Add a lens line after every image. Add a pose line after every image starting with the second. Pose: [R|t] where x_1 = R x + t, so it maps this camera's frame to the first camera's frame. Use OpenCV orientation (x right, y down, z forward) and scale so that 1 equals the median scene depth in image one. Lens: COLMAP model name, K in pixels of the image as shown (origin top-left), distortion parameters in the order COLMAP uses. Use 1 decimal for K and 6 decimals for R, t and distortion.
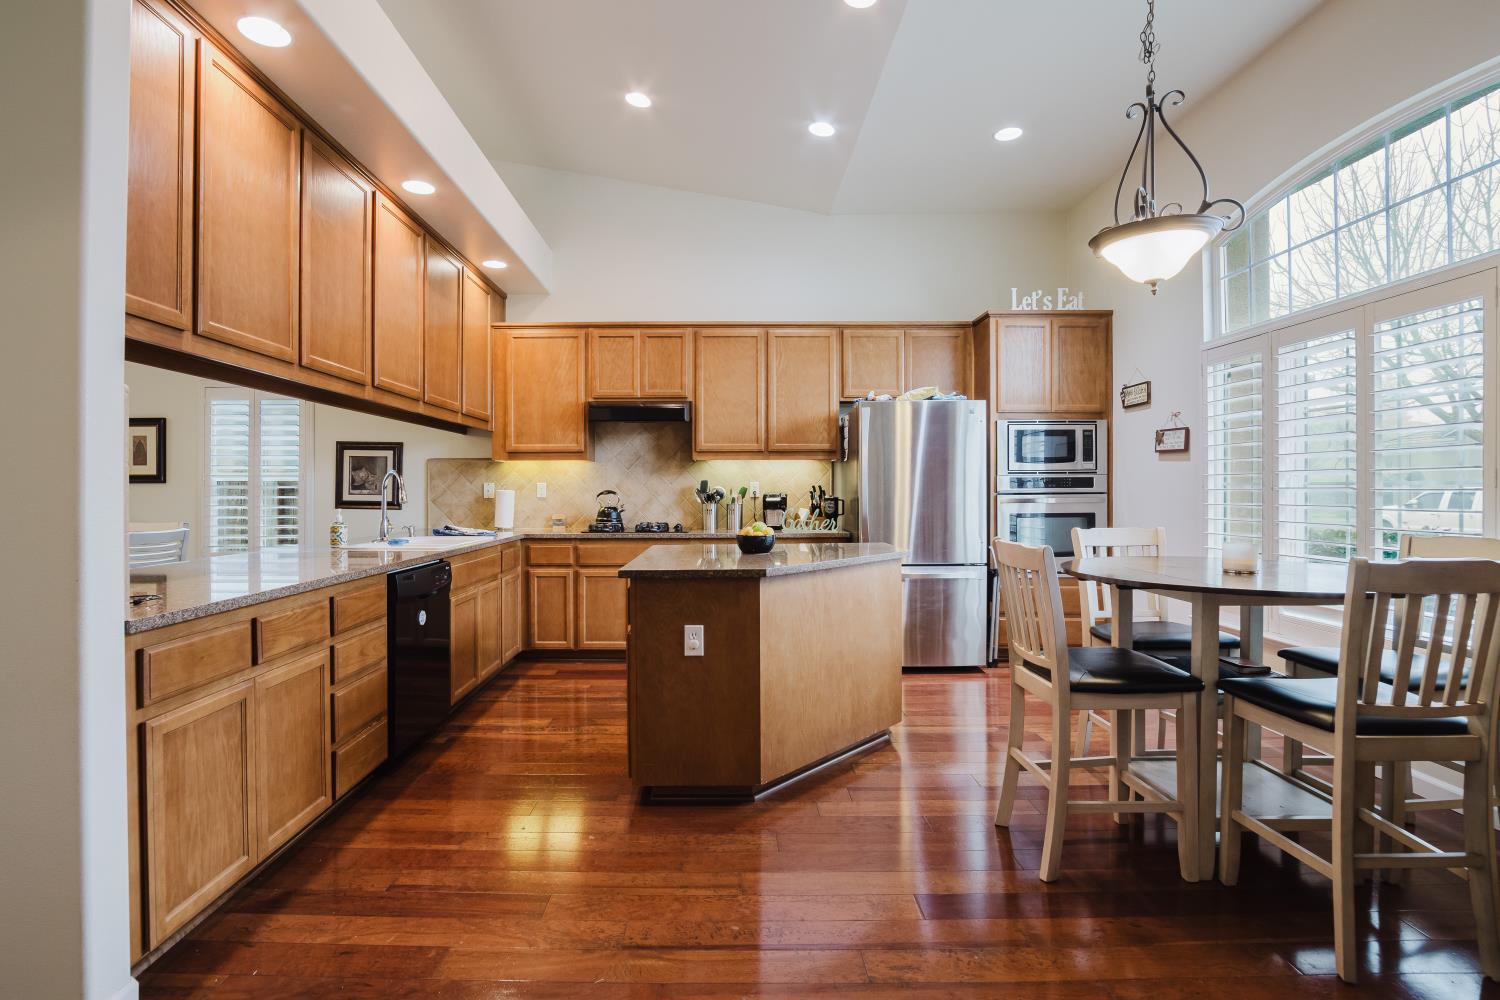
lens RADIAL K [[712.4, 0, 711.1], [0, 712.4, 500.0], [0, 0, 1]] dist [-0.032547, 0.004900]
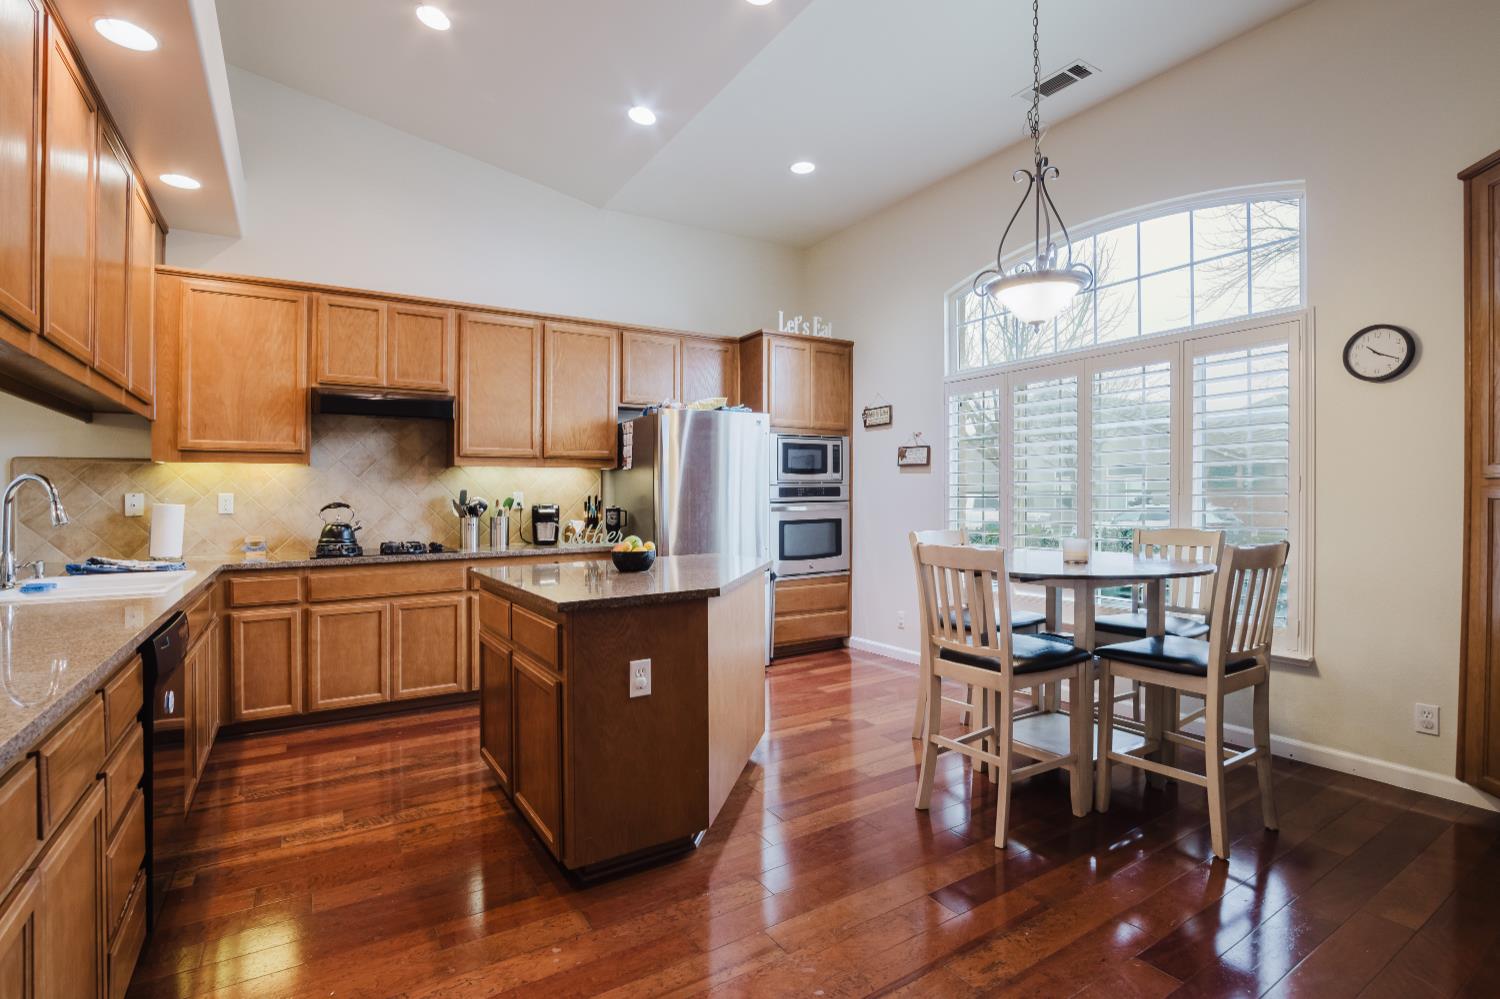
lens RADIAL K [[712.4, 0, 746.5], [0, 712.4, 506.6], [0, 0, 1]] dist [-0.032547, 0.004900]
pose [[0.841393, -0.012785, 0.540272, -0.192621], [0.015745, 0.999876, -0.000859, -0.001960], [-0.540194, 0.009230, 0.841490, 0.112331]]
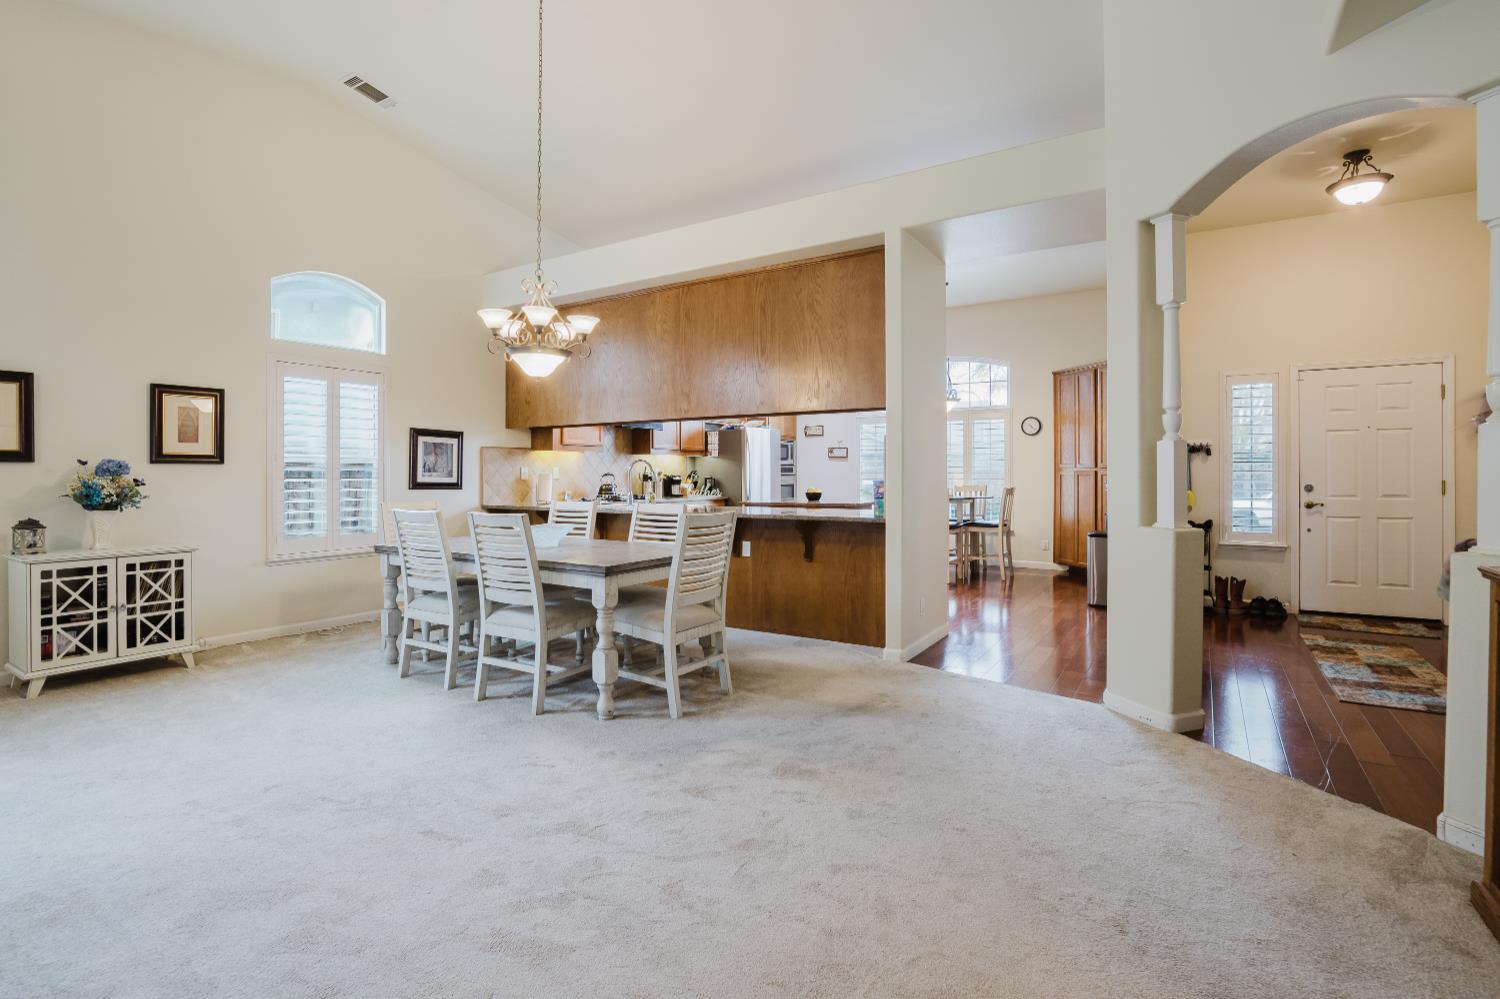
lens RADIAL K [[712.4, 0, 748.3], [0, 712.4, 471.9], [0, 0, 1]] dist [-0.032547, 0.004900]
pose [[0.531219, 0.002821, 0.847230, -1.285693], [0.011100, 0.999885, -0.010289, 0.002198], [-0.847162, 0.014870, 0.531126, -0.022425]]
